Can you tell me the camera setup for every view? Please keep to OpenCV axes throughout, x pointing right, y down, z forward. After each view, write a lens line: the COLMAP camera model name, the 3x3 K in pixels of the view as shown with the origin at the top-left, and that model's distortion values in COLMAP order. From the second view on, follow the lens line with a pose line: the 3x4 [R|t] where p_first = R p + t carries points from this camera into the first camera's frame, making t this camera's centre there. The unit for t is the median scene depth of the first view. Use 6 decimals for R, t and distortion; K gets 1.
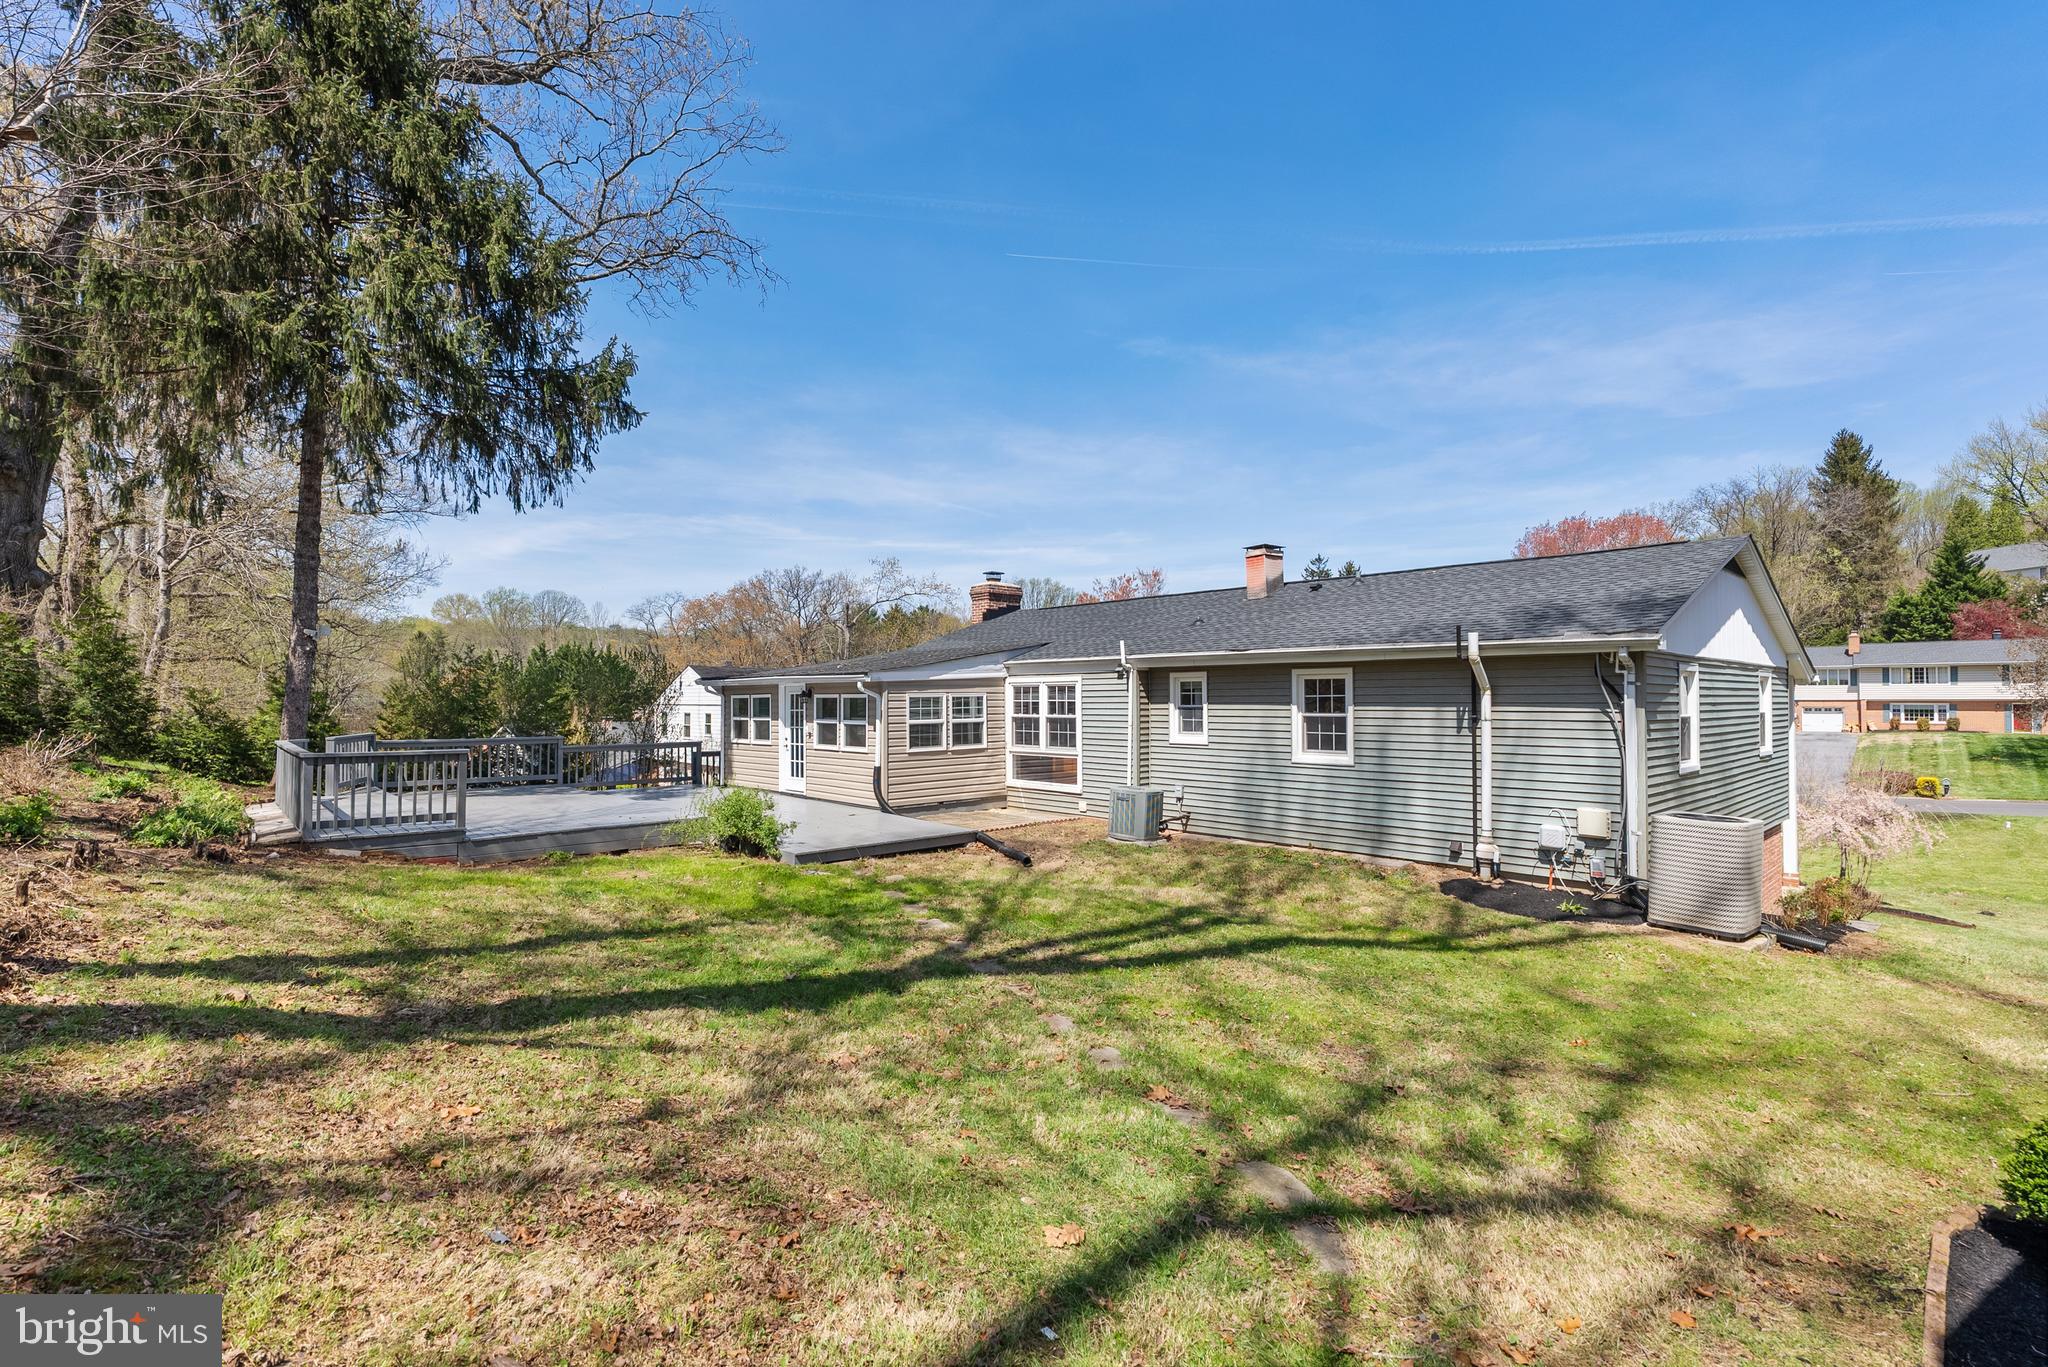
lens RADIAL K [[927.3, 0, 1028.5], [0, 927.3, 689.9], [0, 0, 1]] dist [-0.003221, 0.000012]
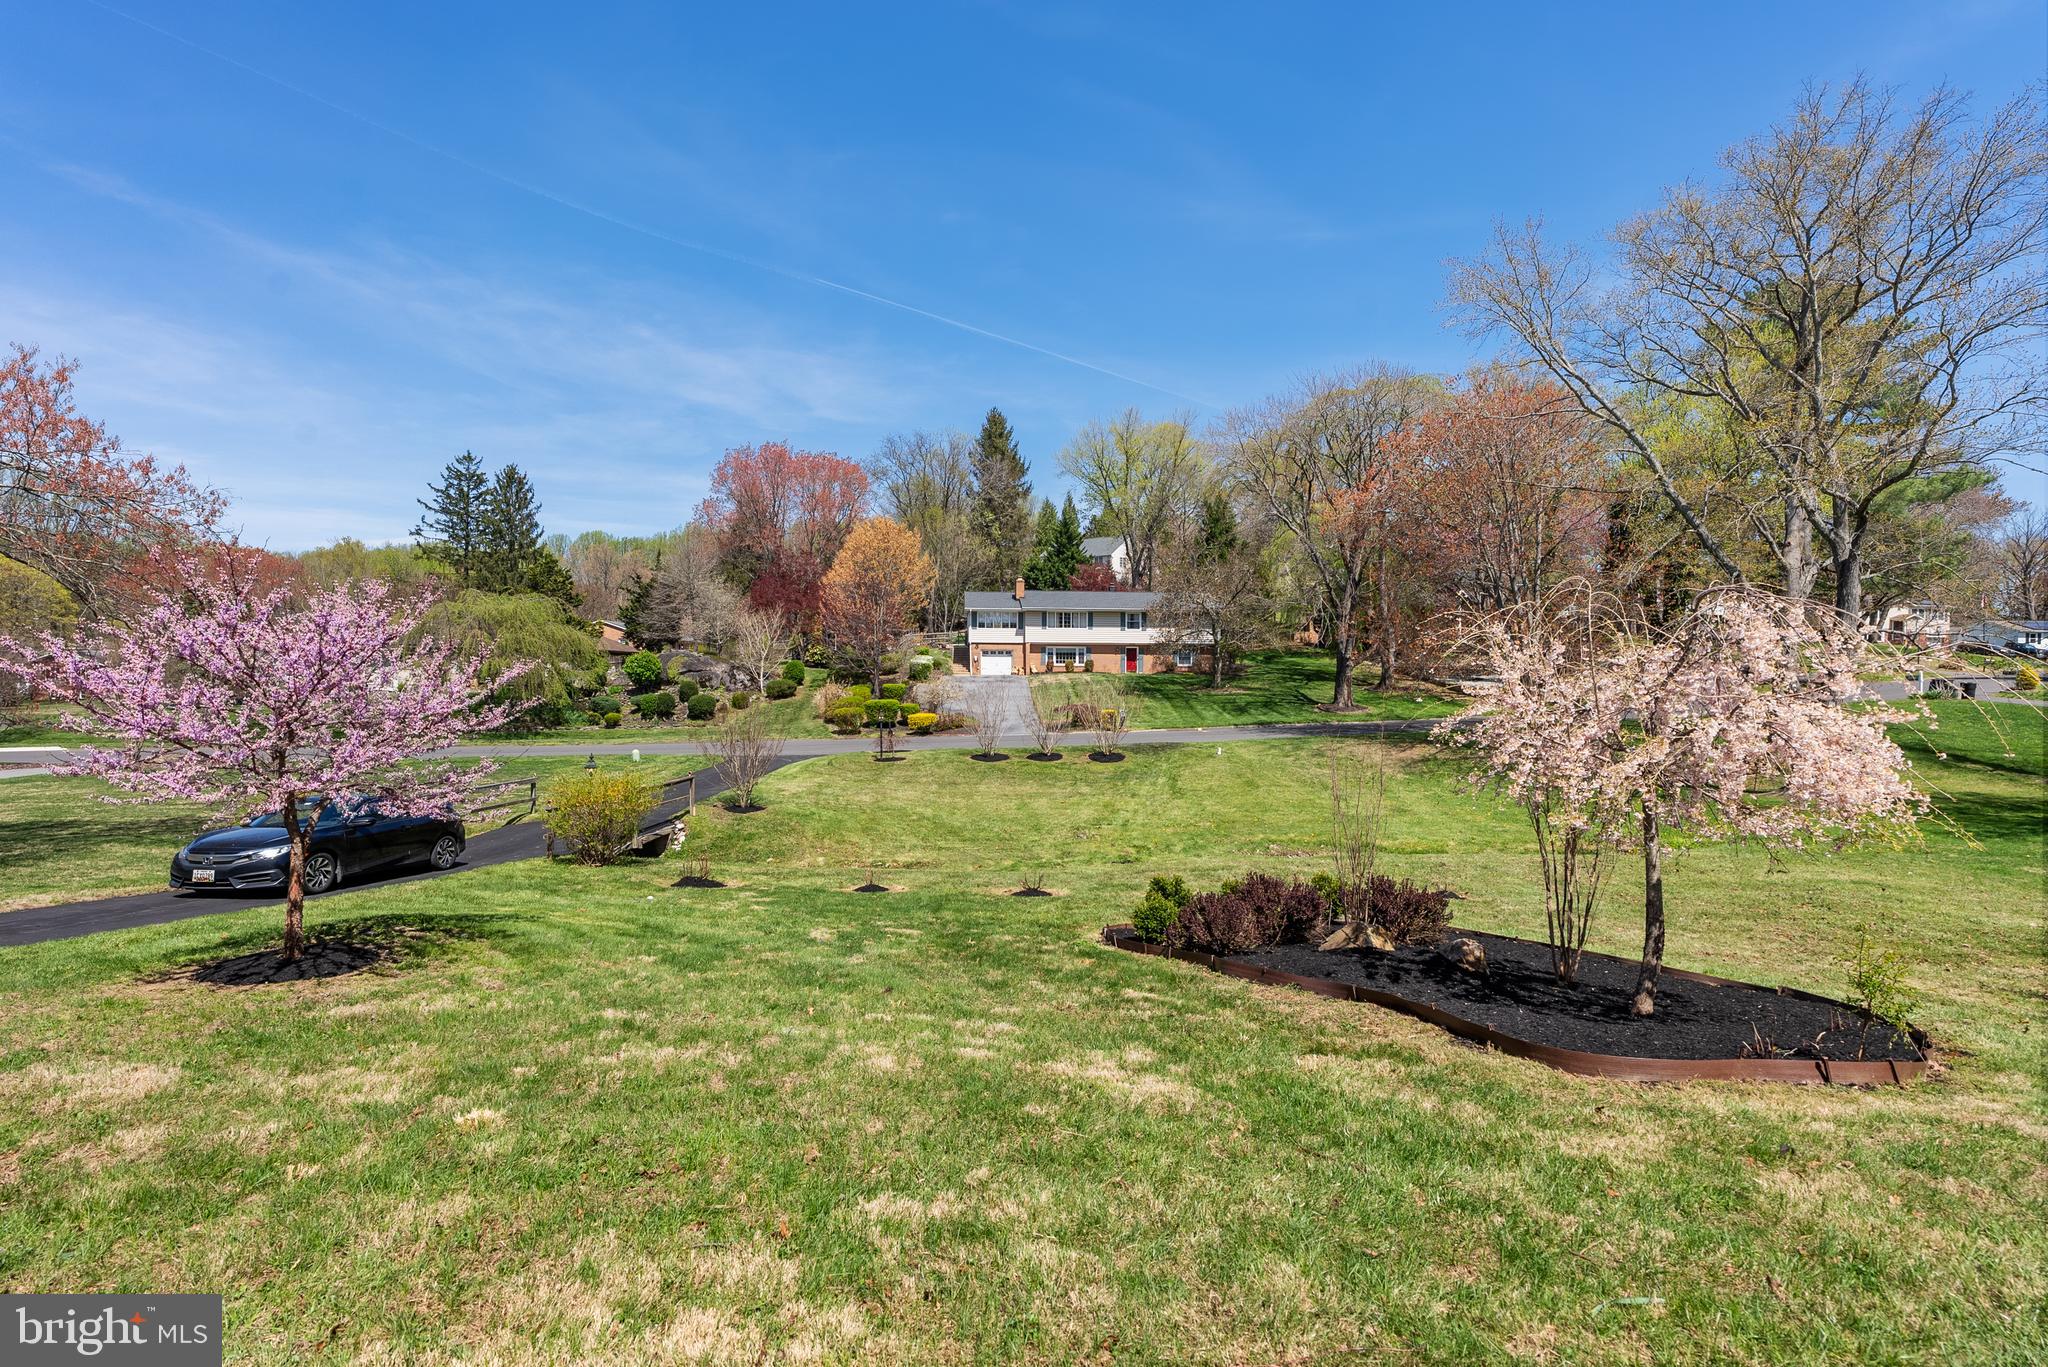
lens RADIAL K [[927.3, 0, 1030.0], [0, 927.3, 679.5], [0, 0, 1]] dist [-0.003221, 0.000012]
pose [[0.692689, -0.004537, 0.721222, 0.155879], [-0.012253, 0.999762, 0.018057, 0.031938], [-0.721132, -0.021344, 0.692469, 0.275309]]
